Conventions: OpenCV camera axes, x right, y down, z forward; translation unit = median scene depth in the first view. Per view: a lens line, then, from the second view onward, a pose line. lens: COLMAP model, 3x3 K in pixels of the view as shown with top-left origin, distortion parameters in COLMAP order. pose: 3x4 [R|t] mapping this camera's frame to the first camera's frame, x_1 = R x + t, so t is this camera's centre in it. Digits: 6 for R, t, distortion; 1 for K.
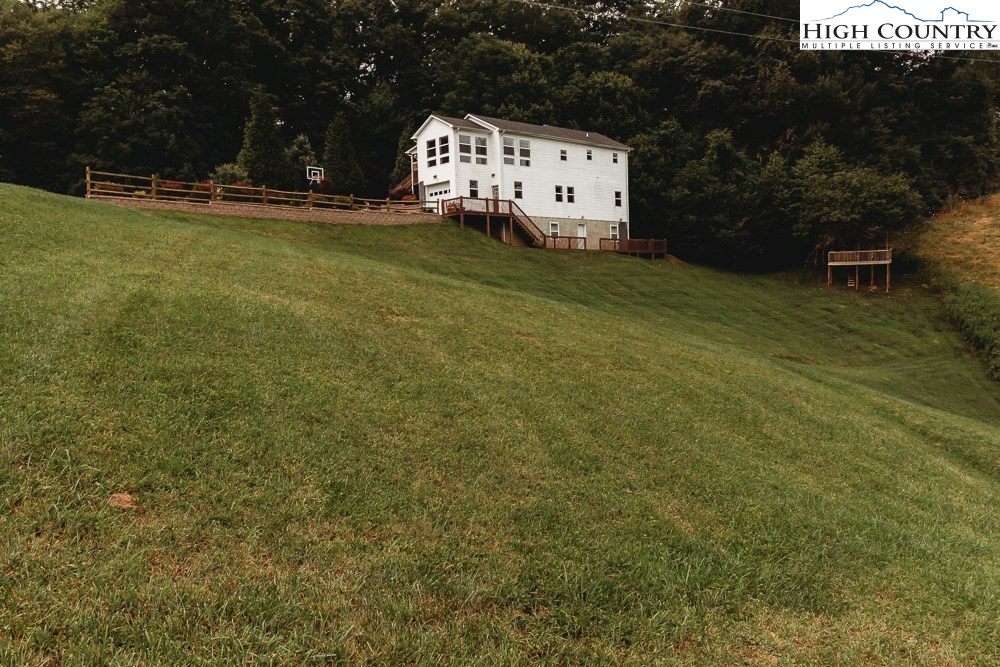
lens RADIAL K [[790.1, 0, 500.0], [0, 790.1, 333.5], [0, 0, 1]] dist [0.004449, 0.005519]
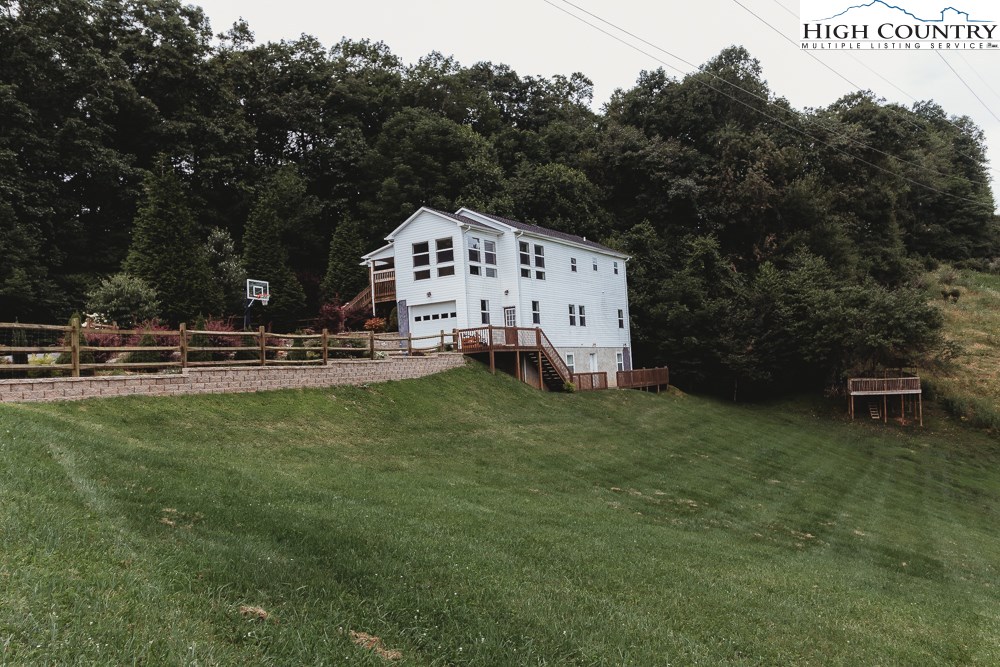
lens RADIAL K [[785.3, 0, 500.0], [0, 785.3, 333.5], [0, 0, 1]] dist [0.003518, 0.000559]
pose [[0.961906, -0.008823, 0.273239, -0.194296], [0.040524, 0.993039, -0.110593, -0.078985], [-0.270361, 0.117453, 0.955568, 0.304007]]
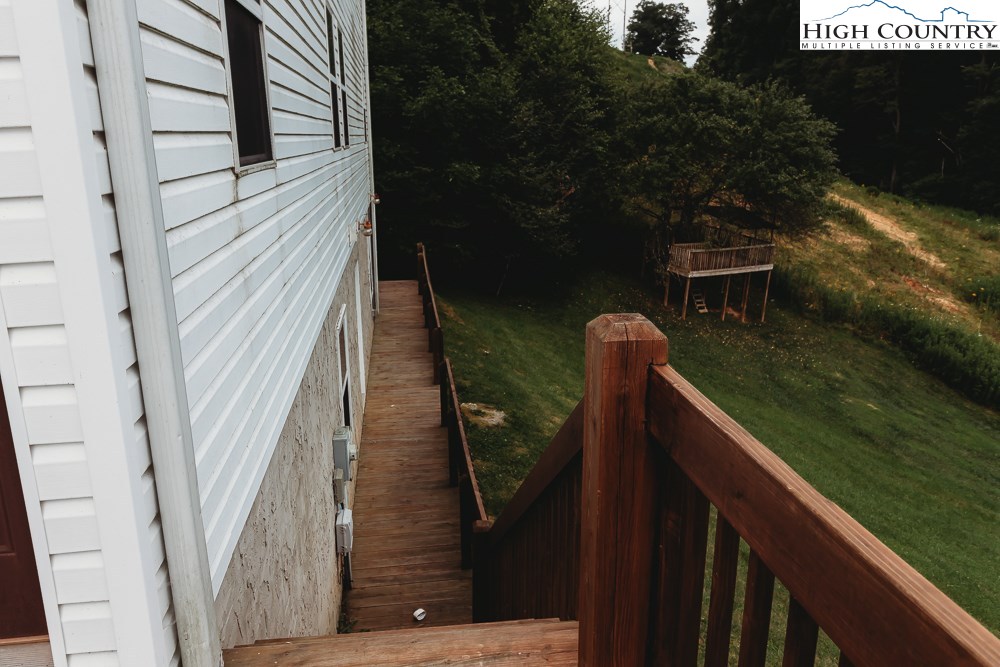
lens RADIAL K [[730.9, 0, 500.0], [0, 730.9, 333.5], [0, 0, 1]] dist [0.009269, 0.001161]
pose [[0.573038, -0.189132, 0.797406, -0.008672], [0.032801, 0.977519, 0.208280, -0.159783], [-0.818872, -0.093197, 0.566359, 0.902362]]
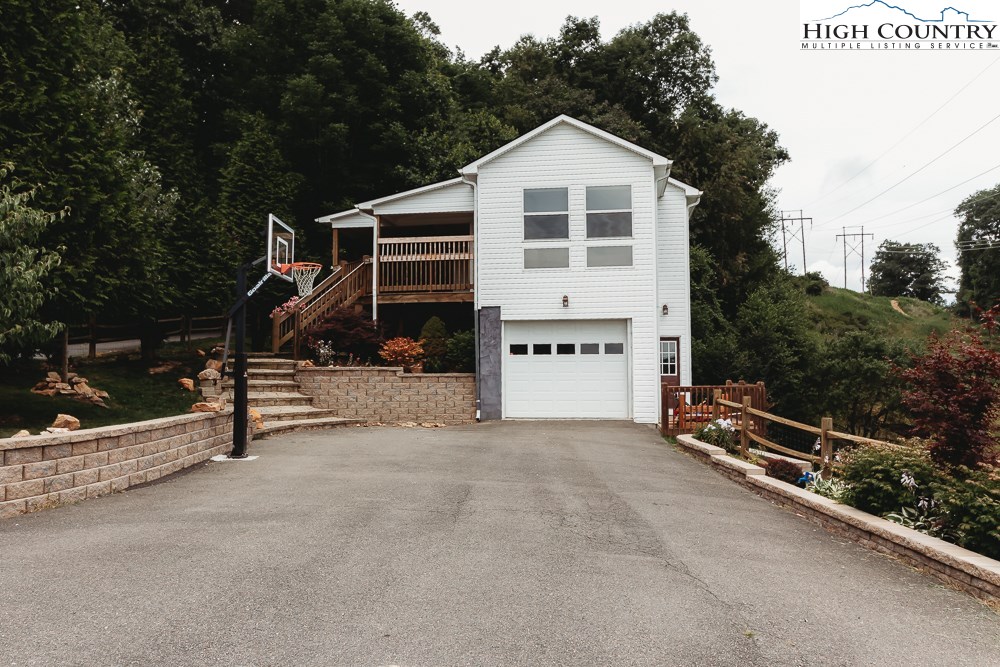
lens RADIAL K [[831.4, 0, 500.0], [0, 831.4, 333.5], [0, 0, 1]] dist [0.004999, 0.003655]
pose [[0.771899, 0.064309, 0.632484, -0.294030], [0.007779, 0.993841, -0.110544, -0.135911], [-0.635697, 0.090249, 0.766645, 0.697313]]
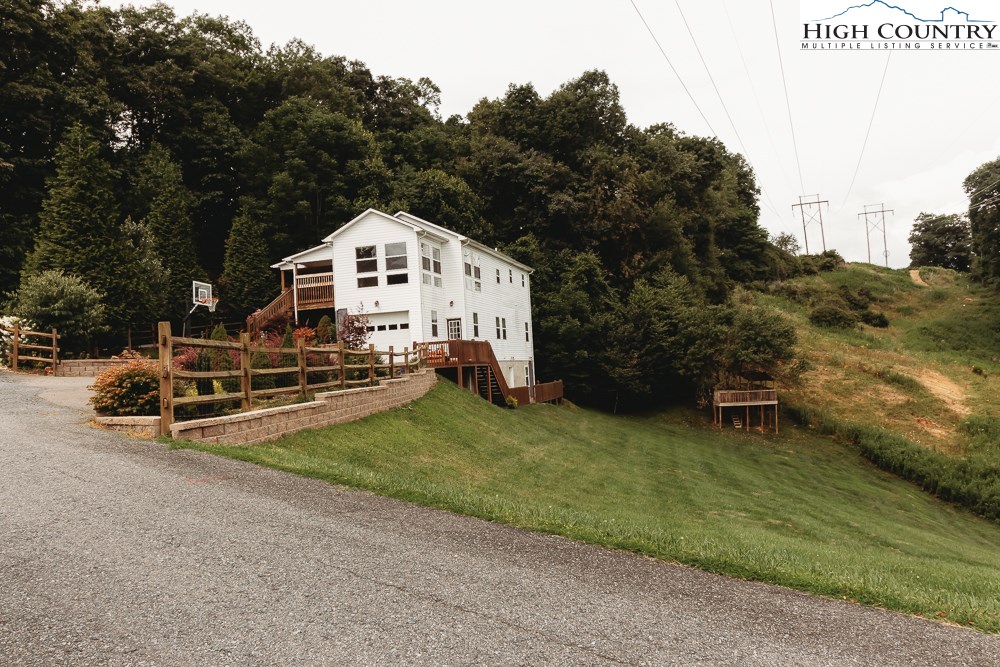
lens RADIAL K [[790.1, 0, 500.0], [0, 790.1, 333.5], [0, 0, 1]] dist [0.004449, 0.005519]
pose [[0.845081, 0.009882, 0.534546, -0.312655], [0.055527, 0.992800, -0.106137, -0.093110], [-0.531746, 0.119376, 0.838448, 0.382800]]
